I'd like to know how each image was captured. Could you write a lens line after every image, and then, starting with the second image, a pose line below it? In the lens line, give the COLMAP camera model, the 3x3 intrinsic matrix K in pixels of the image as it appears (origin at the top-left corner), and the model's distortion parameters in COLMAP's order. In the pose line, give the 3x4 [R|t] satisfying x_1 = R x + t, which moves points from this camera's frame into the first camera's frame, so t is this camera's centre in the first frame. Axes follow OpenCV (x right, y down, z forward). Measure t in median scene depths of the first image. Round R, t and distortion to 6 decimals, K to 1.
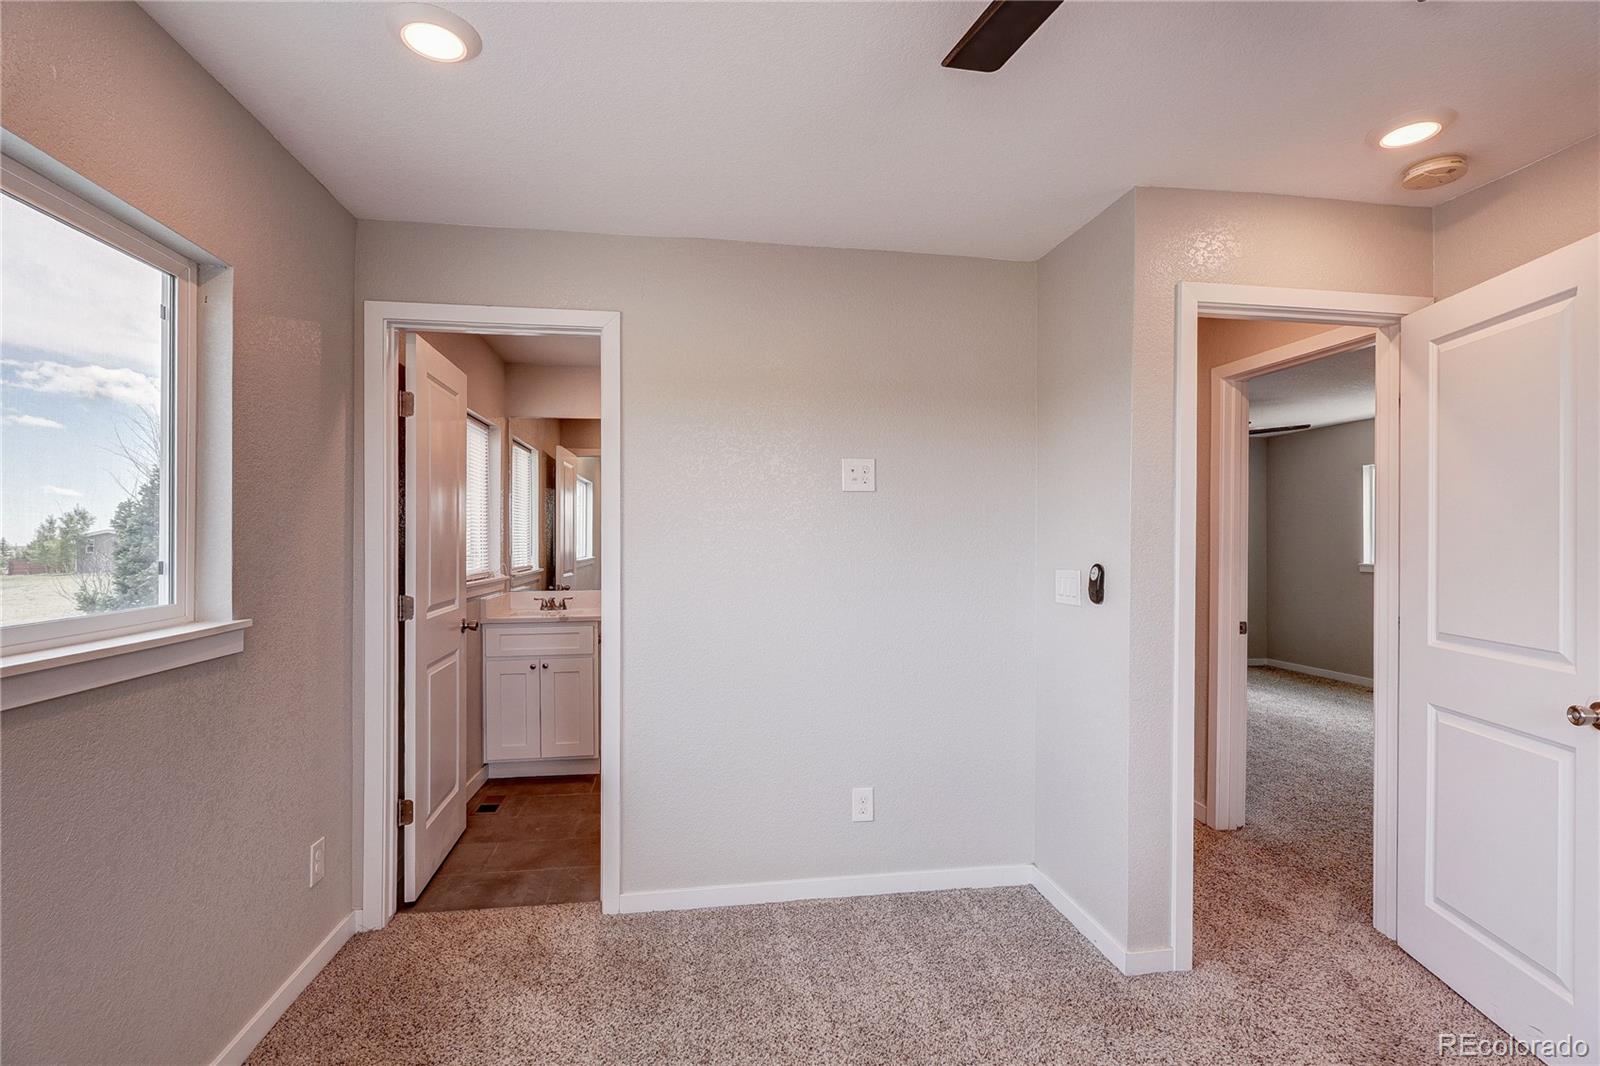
lens RADIAL K [[753.8, 0, 802.9], [0, 753.8, 526.9], [0, 0, 1]] dist [-0.003721, 0.000920]
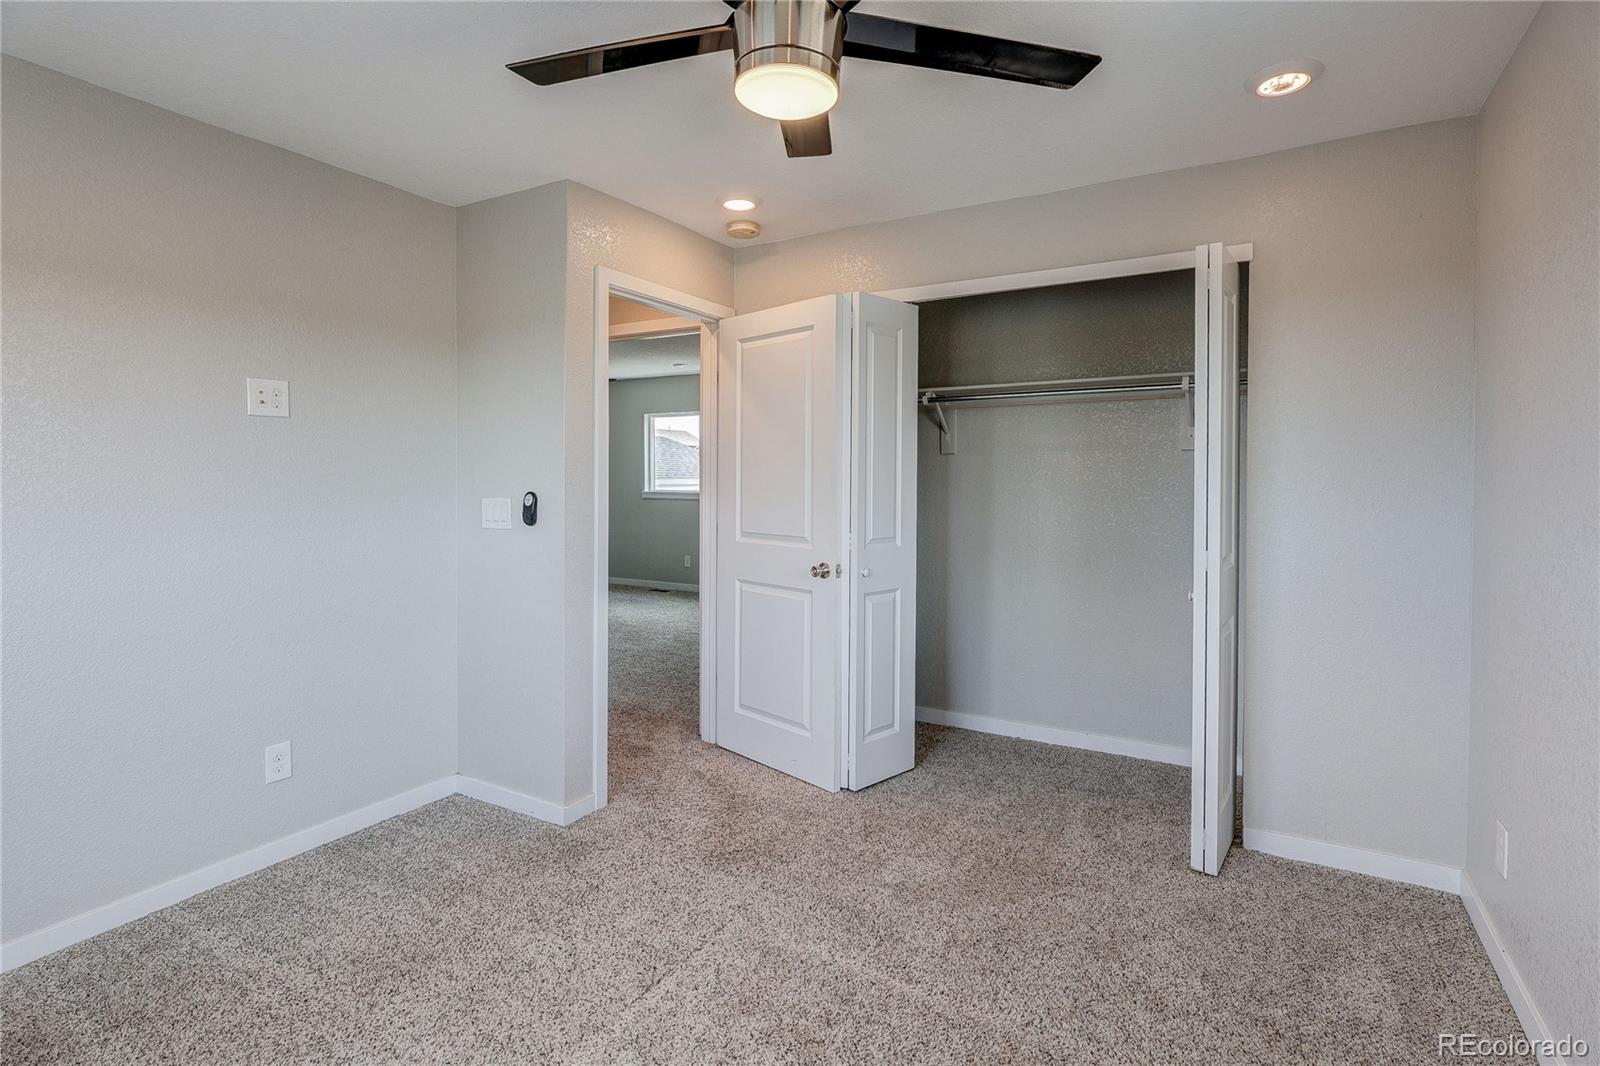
lens RADIAL K [[764.1, 0, 799.6], [0, 764.1, 467.6], [0, 0, 1]] dist [0.000355, 0.000040]
pose [[0.635192, 0.006744, 0.772324, -0.267152], [-0.013545, 0.999905, 0.002409, 0.003804], [-0.772235, -0.011991, 0.635224, -0.072069]]
